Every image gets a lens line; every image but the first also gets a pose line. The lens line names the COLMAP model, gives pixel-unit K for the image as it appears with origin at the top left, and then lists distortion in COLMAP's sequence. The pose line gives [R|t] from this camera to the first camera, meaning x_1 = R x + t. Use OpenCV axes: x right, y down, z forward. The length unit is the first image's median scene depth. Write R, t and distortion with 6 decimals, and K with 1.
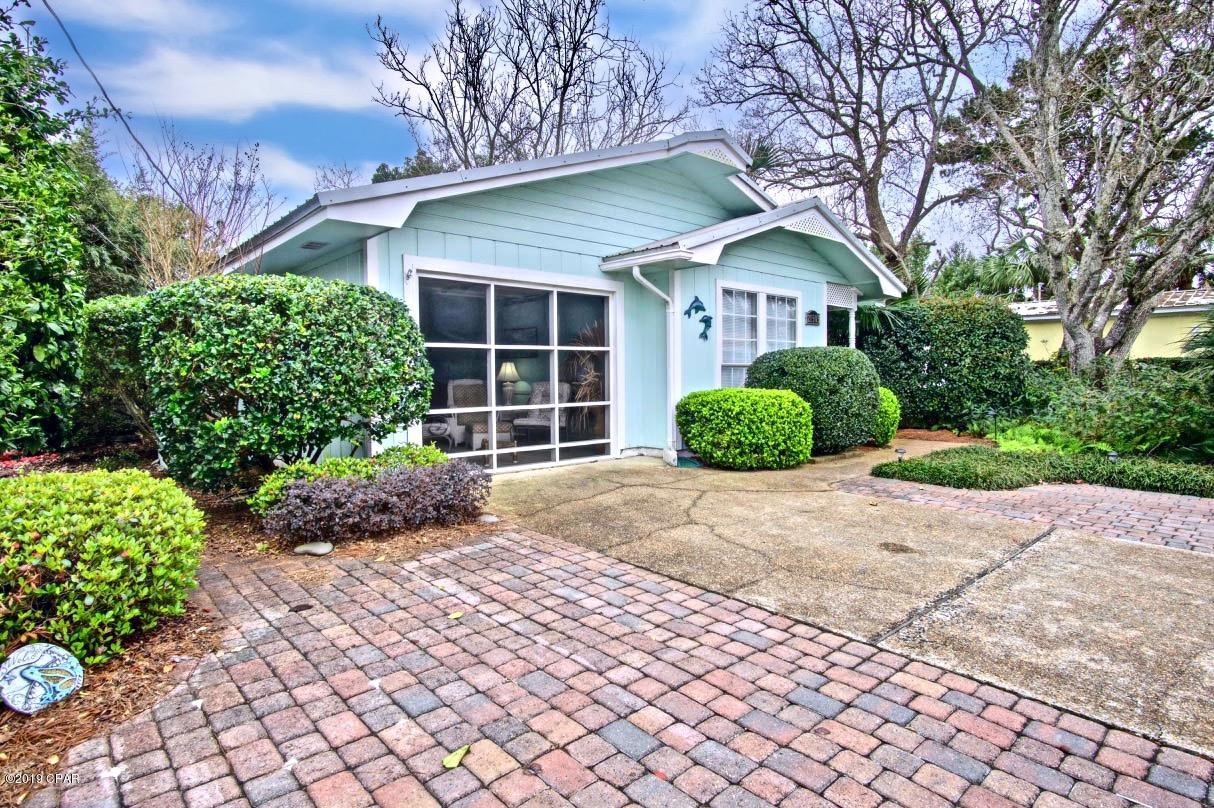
lens RADIAL K [[654.2, 0, 608.1], [0, 654.2, 391.1], [0, 0, 1]] dist [-0.002539, -0.019295]
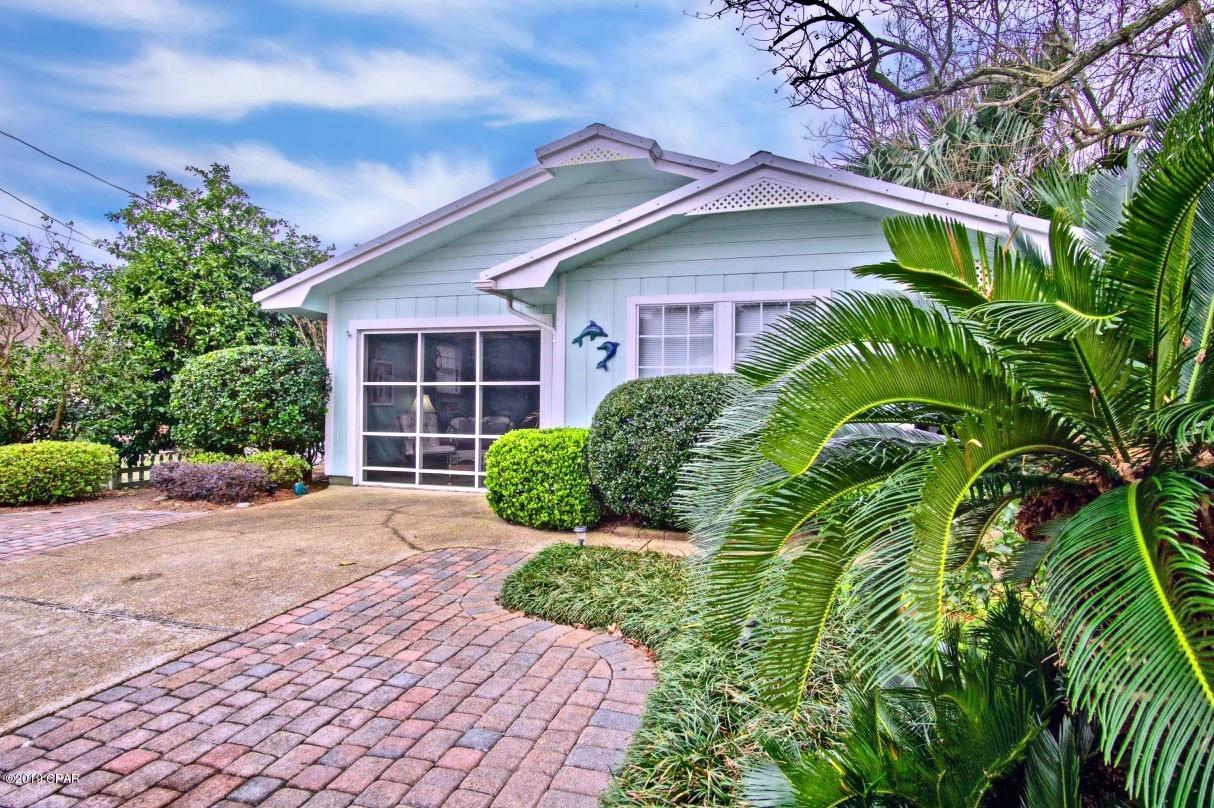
lens RADIAL K [[654.2, 0, 608.1], [0, 654.2, 391.1], [0, 0, 1]] dist [-0.002539, -0.019295]
pose [[0.514570, -0.011864, -0.857366, 0.954133], [-0.036872, 0.998673, -0.035949, -0.022997], [0.856655, 0.050111, 0.513450, 0.619040]]
